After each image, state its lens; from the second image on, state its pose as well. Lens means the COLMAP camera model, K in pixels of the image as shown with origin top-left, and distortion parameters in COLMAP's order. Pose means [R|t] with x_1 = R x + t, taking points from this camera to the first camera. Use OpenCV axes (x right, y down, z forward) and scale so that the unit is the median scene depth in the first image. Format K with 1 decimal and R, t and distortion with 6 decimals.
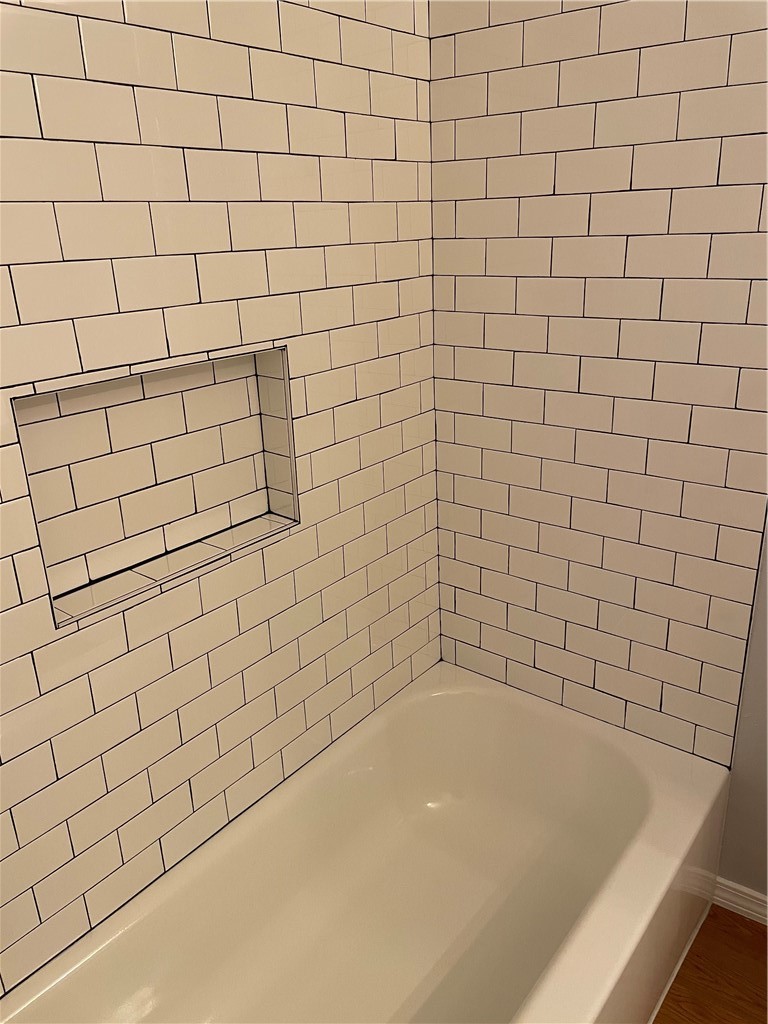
lens RADIAL K [[778.7, 0, 380.7], [0, 778.7, 506.8], [0, 0, 1]] dist [0.084221, -0.112941]
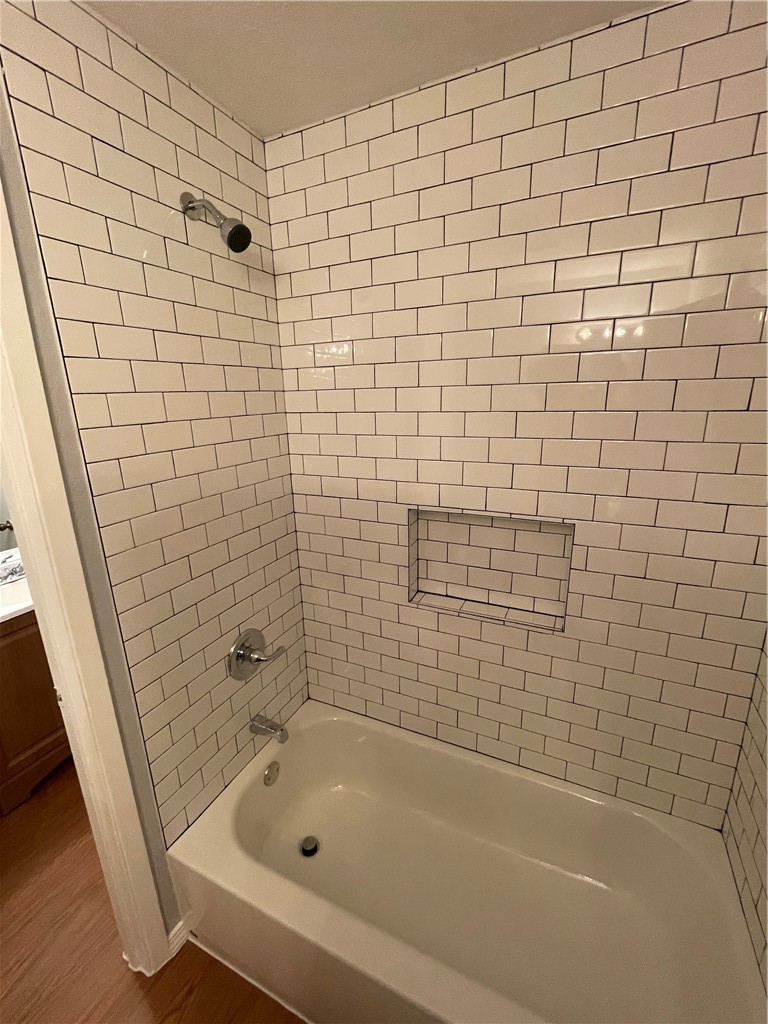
lens RADIAL K [[442.0, 0, 383.4], [0, 442.0, 510.9], [0, 0, 1]] dist [-0.002517, 0.000805]
pose [[0.216104, 0.279444, -0.935527, 0.580676], [-0.316458, 0.926490, 0.203644, -0.271045], [0.923663, 0.252046, 0.288650, 0.355301]]
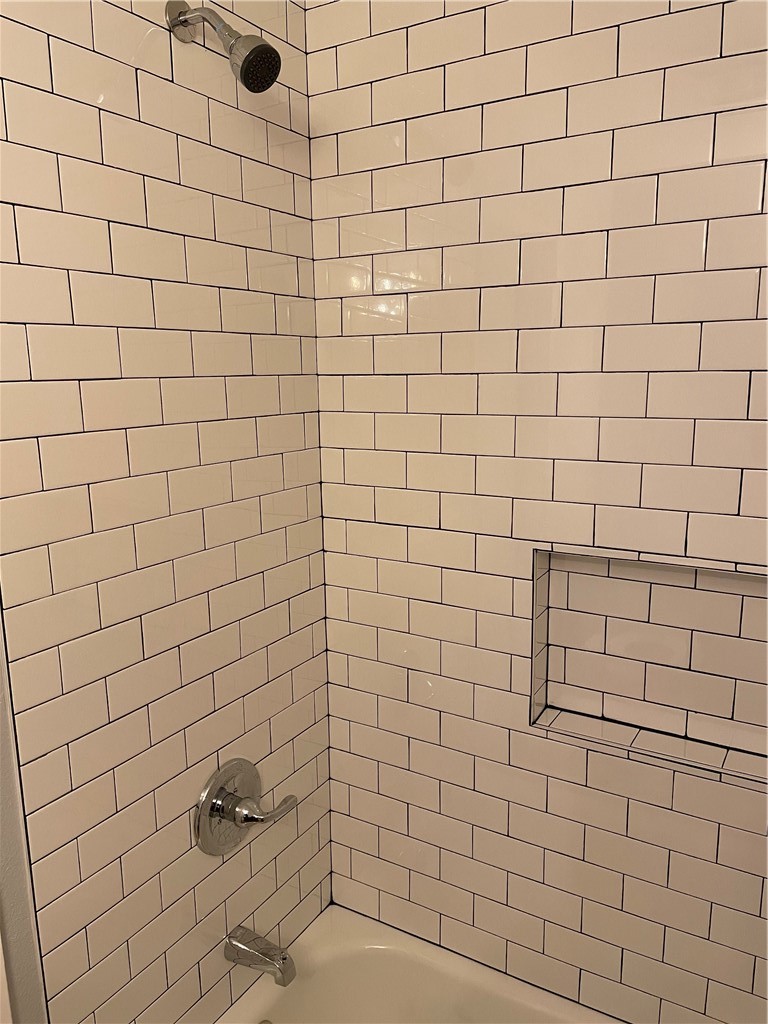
lens RADIAL K [[778.7, 0, 386.1], [0, 778.7, 505.6], [0, 0, 1]] dist [0.084221, -0.112941]
pose [[0.121584, 0.206613, -0.970839, 0.558489], [-0.331815, 0.930285, 0.156427, -0.230754], [0.935476, 0.303120, 0.181665, 0.333583]]
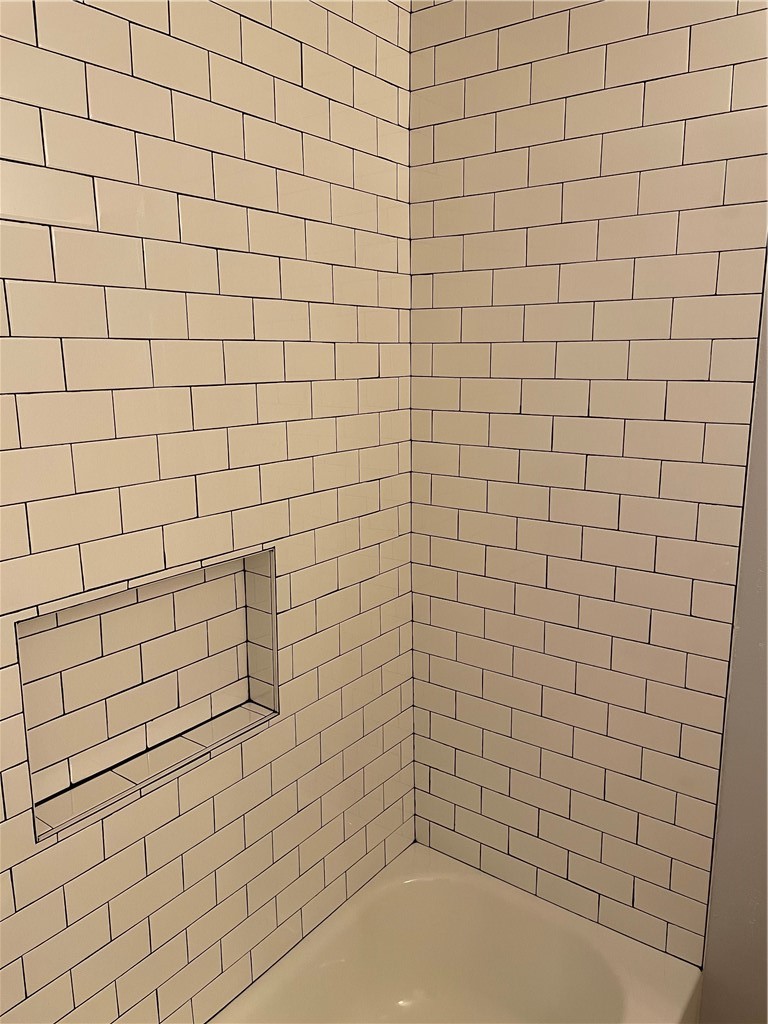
lens RADIAL K [[778.7, 0, 384.3], [0, 778.7, 504.5], [0, 0, 1]] dist [0.084221, -0.112941]
pose [[0.999126, 0.022995, 0.034902, -0.008306], [-0.017438, 0.988240, -0.151913, -0.097324], [-0.037985, 0.151172, 0.987777, -0.064376]]
